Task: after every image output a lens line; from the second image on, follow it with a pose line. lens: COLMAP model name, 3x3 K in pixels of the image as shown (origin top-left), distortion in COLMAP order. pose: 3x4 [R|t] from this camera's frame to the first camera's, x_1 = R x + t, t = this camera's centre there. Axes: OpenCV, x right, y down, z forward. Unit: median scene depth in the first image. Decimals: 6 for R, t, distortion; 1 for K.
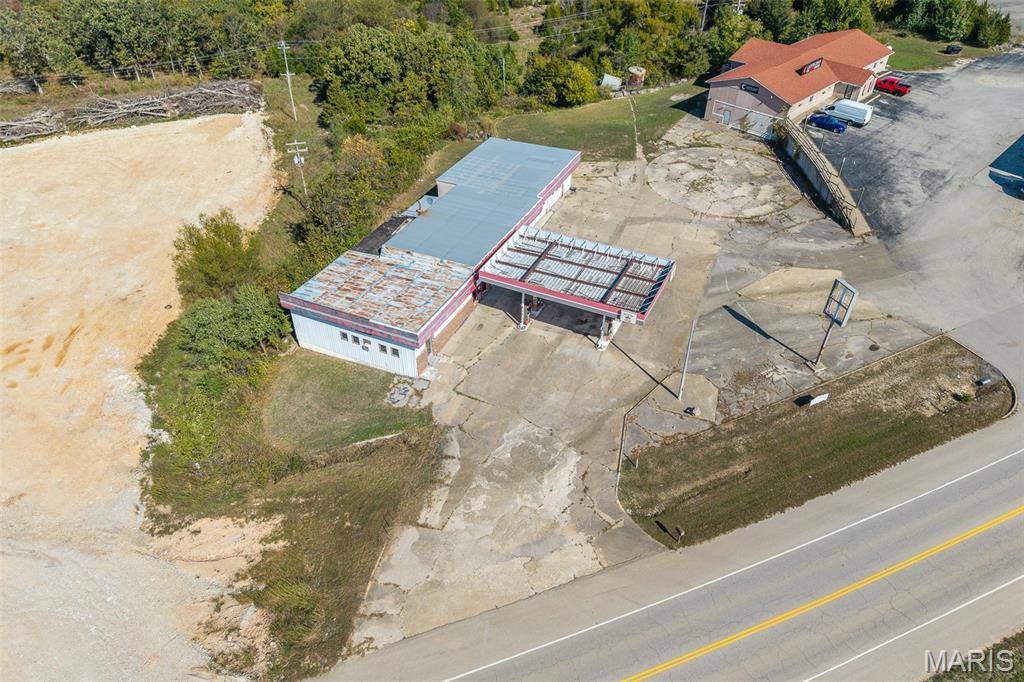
lens RADIAL K [[685.3, 0, 514.9], [0, 685.3, 343.2], [0, 0, 1]] dist [0.024823, -0.023094]
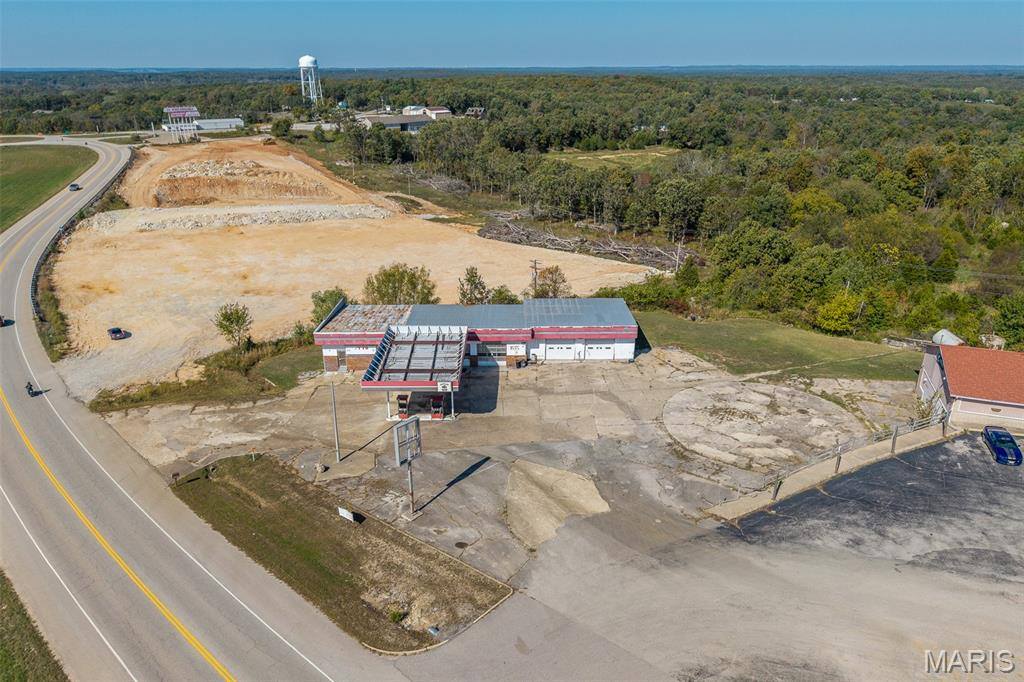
lens RADIAL K [[688.5, 0, 515.7], [0, 688.5, 332.4], [0, 0, 1]] dist [0.039817, -0.050773]
pose [[0.430063, 0.313114, -0.846762, 1.031417], [-0.562303, 0.826687, 0.020102, -0.228319], [0.706301, 0.467492, 0.531592, 0.416890]]
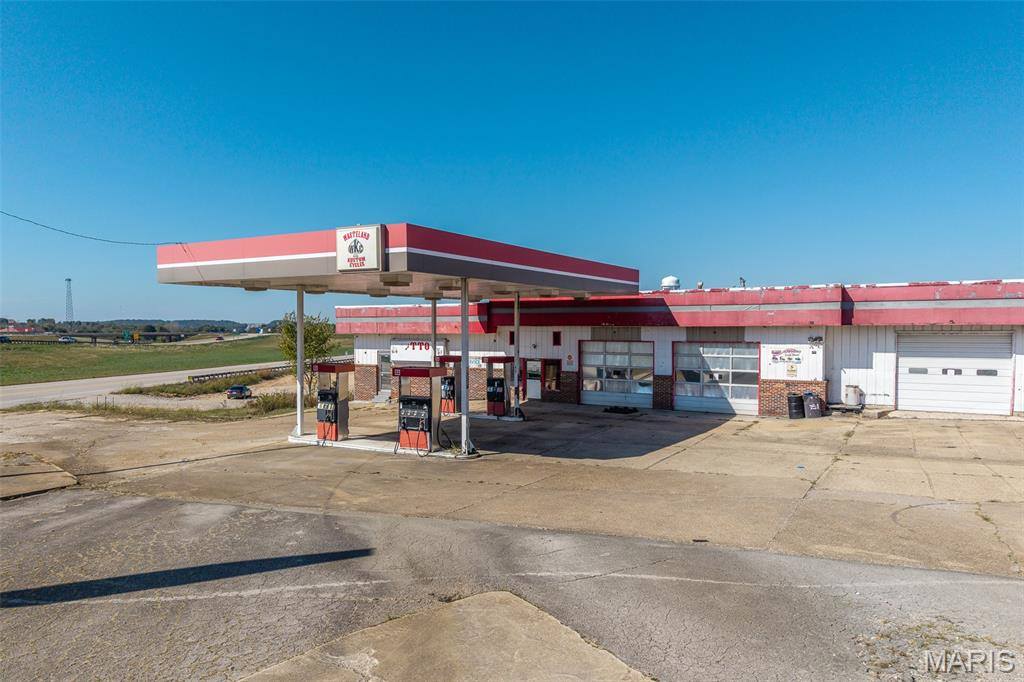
lens RADIAL K [[679.0, 0, 513.7], [0, 679.0, 342.8], [0, 0, 1]] dist [0.093763, -0.143351]
pose [[-0.084268, 0.014569, -0.996337, 0.428549], [-0.626157, 0.777039, 0.064321, -0.114058], [0.775130, 0.629284, -0.056357, 0.962155]]
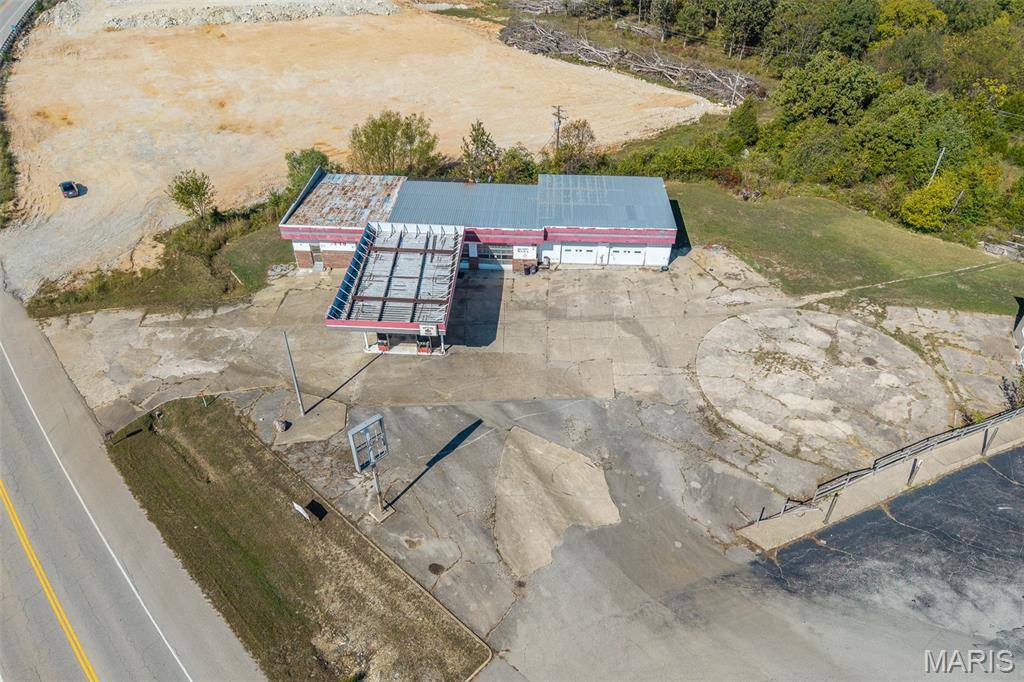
lens RADIAL K [[685.3, 0, 514.9], [0, 685.3, 343.2], [0, 0, 1]] dist [0.024823, -0.023094]
pose [[0.384406, 0.577785, -0.719998, 0.802608], [-0.582533, 0.756857, 0.296350, -0.364010], [0.716161, 0.305504, 0.627519, 0.482014]]
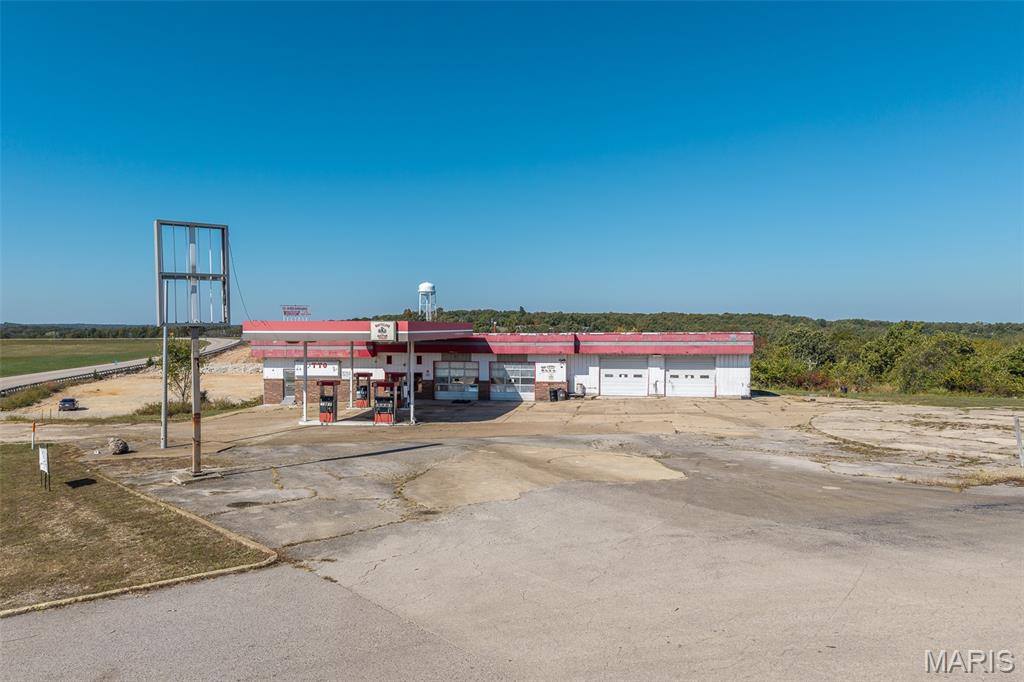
lens RADIAL K [[685.3, 0, 514.9], [0, 685.3, 343.2], [0, 0, 1]] dist [0.024823, -0.023094]
pose [[0.276844, 0.014175, -0.960810, 0.727930], [-0.601250, 0.782530, -0.161697, -0.060457], [0.749571, 0.622452, 0.225161, 0.853392]]
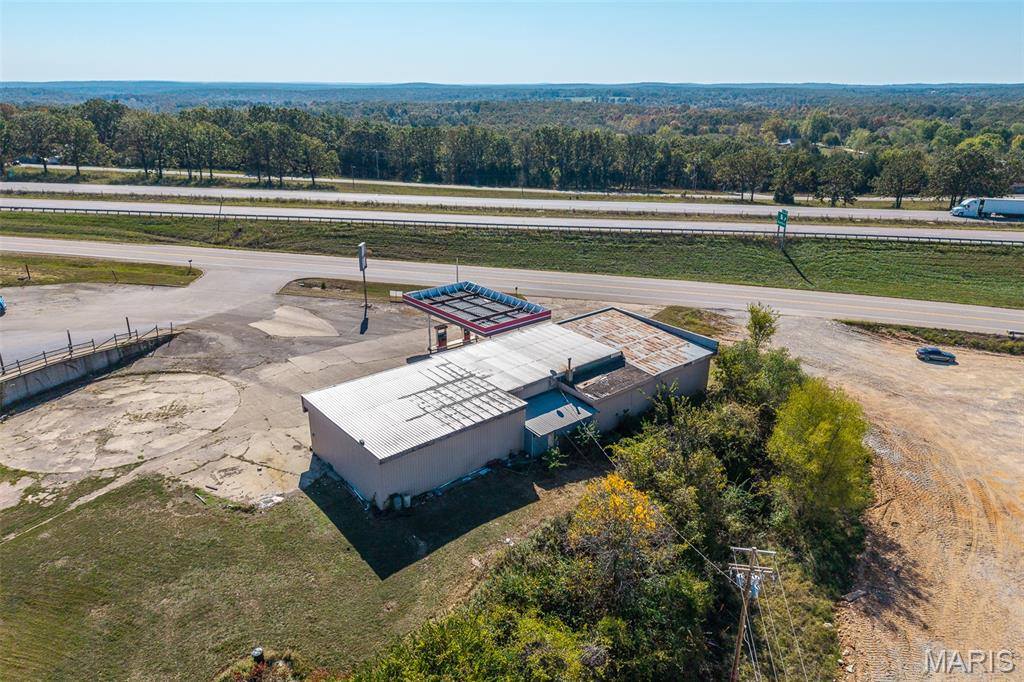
lens RADIAL K [[688.5, 0, 515.7], [0, 688.5, 332.4], [0, 0, 1]] dist [0.039817, -0.050773]
pose [[-0.915724, -0.149397, 0.373002, -0.403569], [0.240998, 0.538585, 0.807370, -0.961056], [-0.321512, 0.829220, -0.457191, 1.419177]]
